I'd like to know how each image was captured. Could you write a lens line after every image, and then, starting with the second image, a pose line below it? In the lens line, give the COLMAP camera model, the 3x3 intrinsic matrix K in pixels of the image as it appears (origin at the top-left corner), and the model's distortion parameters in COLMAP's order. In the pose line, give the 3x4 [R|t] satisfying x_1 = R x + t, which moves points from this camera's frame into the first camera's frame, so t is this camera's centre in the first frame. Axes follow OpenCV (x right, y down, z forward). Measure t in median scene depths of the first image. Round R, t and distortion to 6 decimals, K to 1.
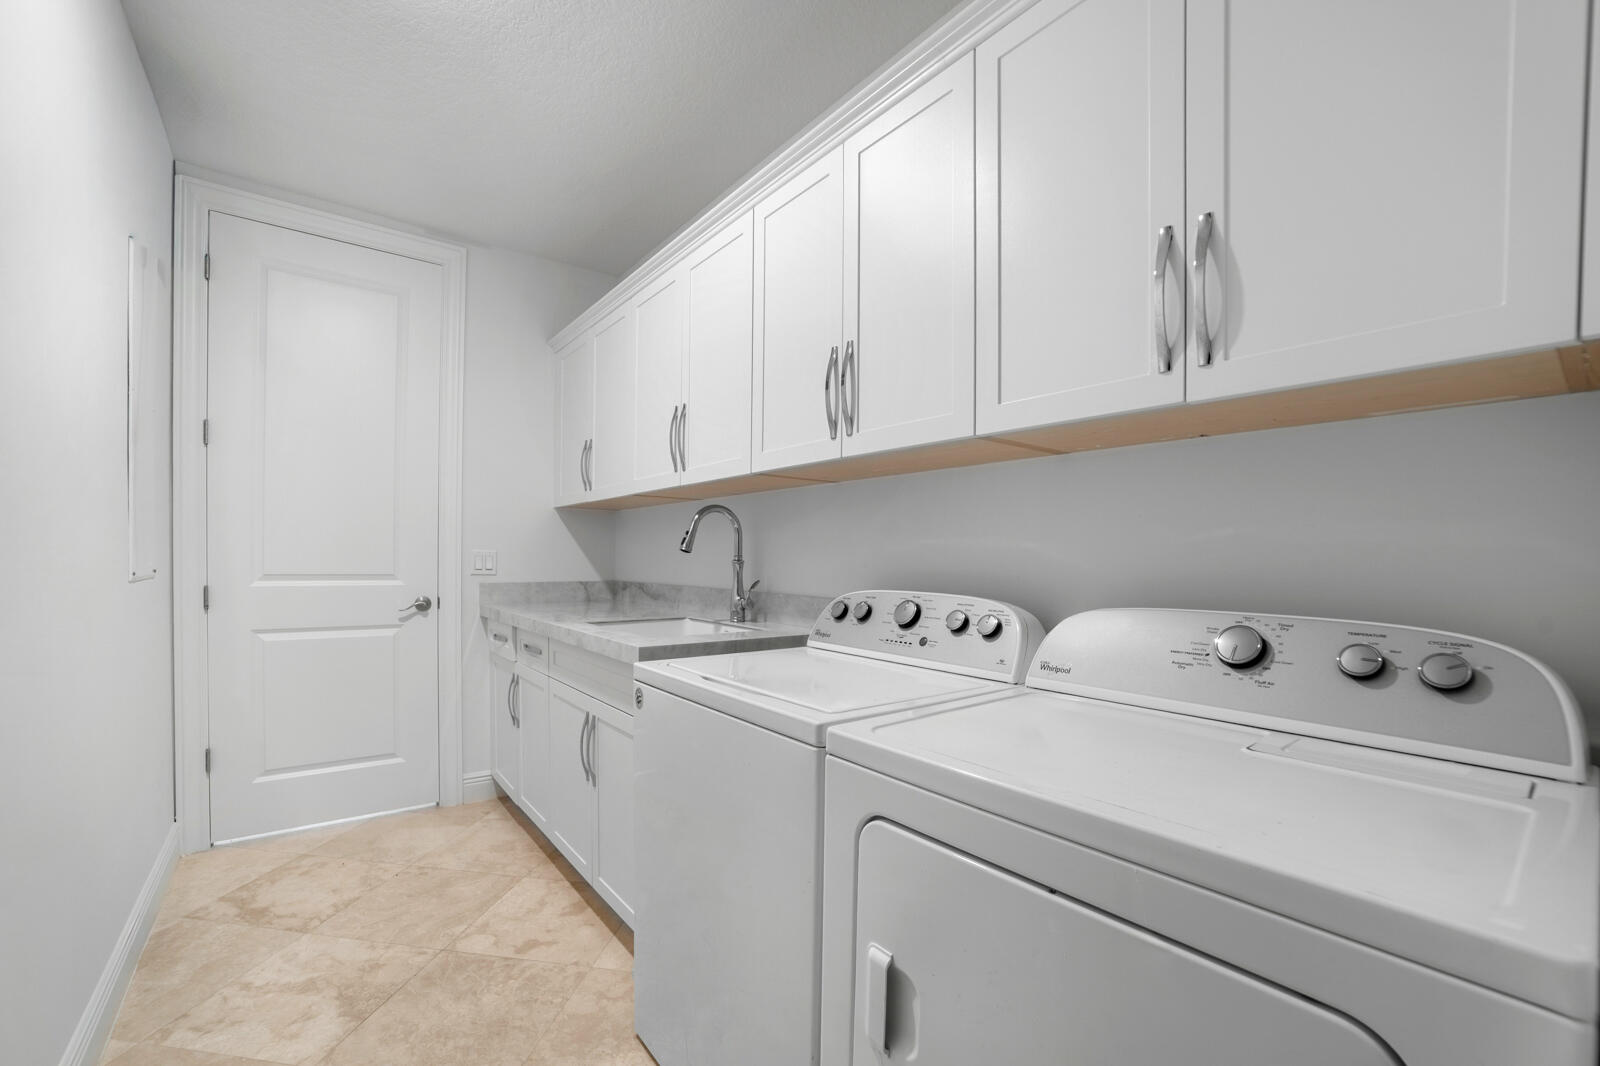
lens RADIAL K [[680.8, 0, 793.9], [0, 680.8, 570.7], [0, 0, 1]] dist [-0.000577, 0.000072]
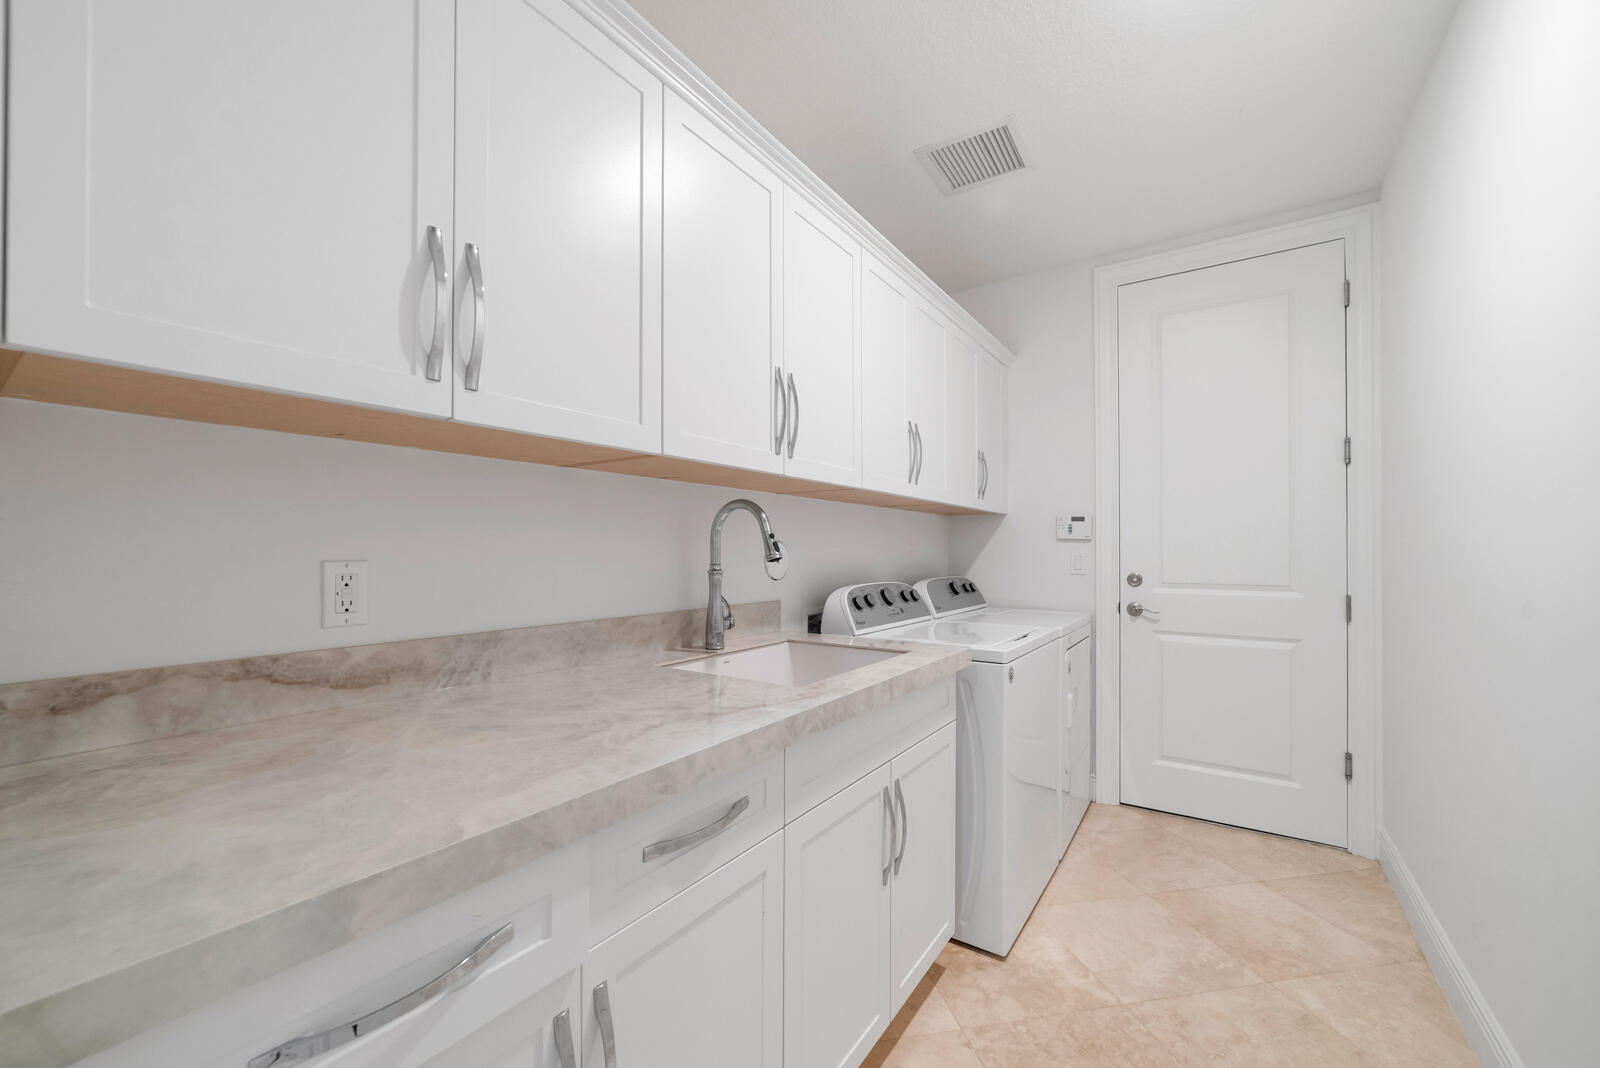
lens RADIAL K [[622.2, 0, 773.3], [0, 622.2, 546.1], [0, 0, 1]] dist [-0.016013, 0.000148]
pose [[-0.298775, 0.005766, 0.954306, -1.022787], [0.015594, 0.999878, -0.001159, -0.054074], [-0.954196, 0.014535, -0.298829, 1.506580]]
